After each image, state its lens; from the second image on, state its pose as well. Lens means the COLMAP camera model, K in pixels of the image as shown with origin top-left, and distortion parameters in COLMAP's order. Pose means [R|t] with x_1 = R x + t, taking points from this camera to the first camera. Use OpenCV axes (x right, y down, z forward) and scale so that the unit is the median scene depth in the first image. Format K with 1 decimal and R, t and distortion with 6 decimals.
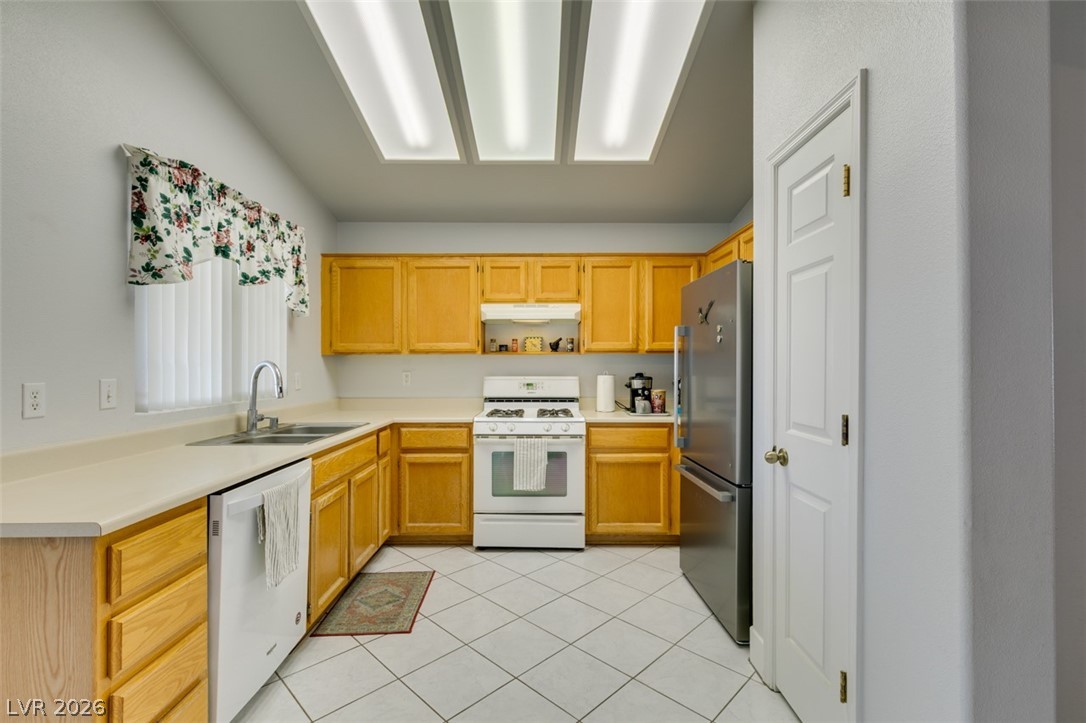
lens RADIAL K [[483.7, 0, 542.2], [0, 483.7, 364.7], [0, 0, 1]] dist [0.004979, -0.000376]
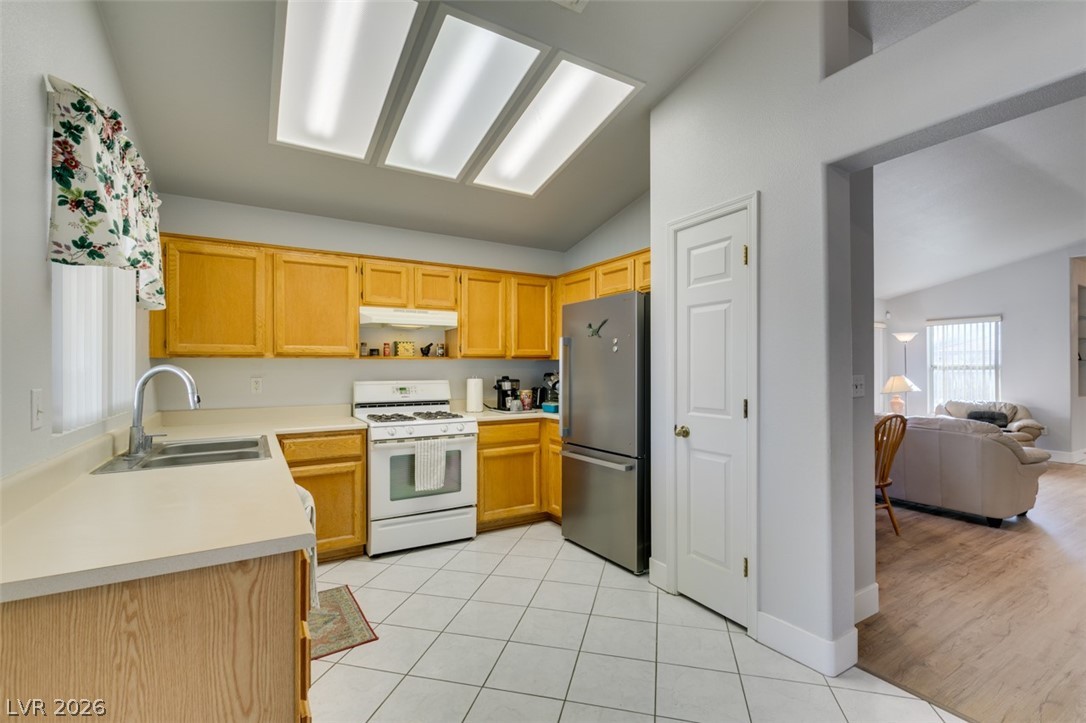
lens RADIAL K [[484.2, 0, 541.1], [0, 484.2, 366.8], [0, 0, 1]] dist [0.006436, -0.001116]
pose [[0.859640, -0.000033, 0.510900, -0.428726], [0.002738, 0.999986, -0.004542, 0.001030], [-0.510893, 0.005304, 0.859628, -0.024115]]
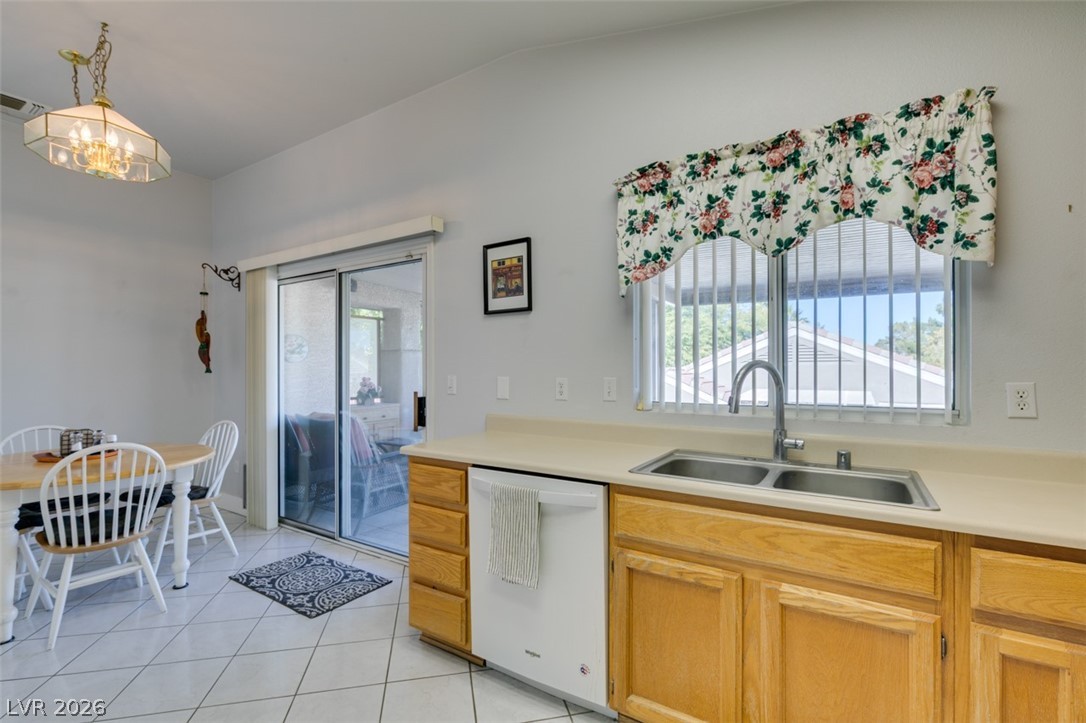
lens RADIAL K [[480.7, 0, 543.4], [0, 480.7, 368.0], [0, 0, 1]] dist [-0.001567, -0.000282]
pose [[-0.539796, 0.001841, -0.841794, 0.176873], [0.001628, 0.999998, 0.001143, 0.001873], [0.841794, -0.000754, -0.539798, 1.073329]]
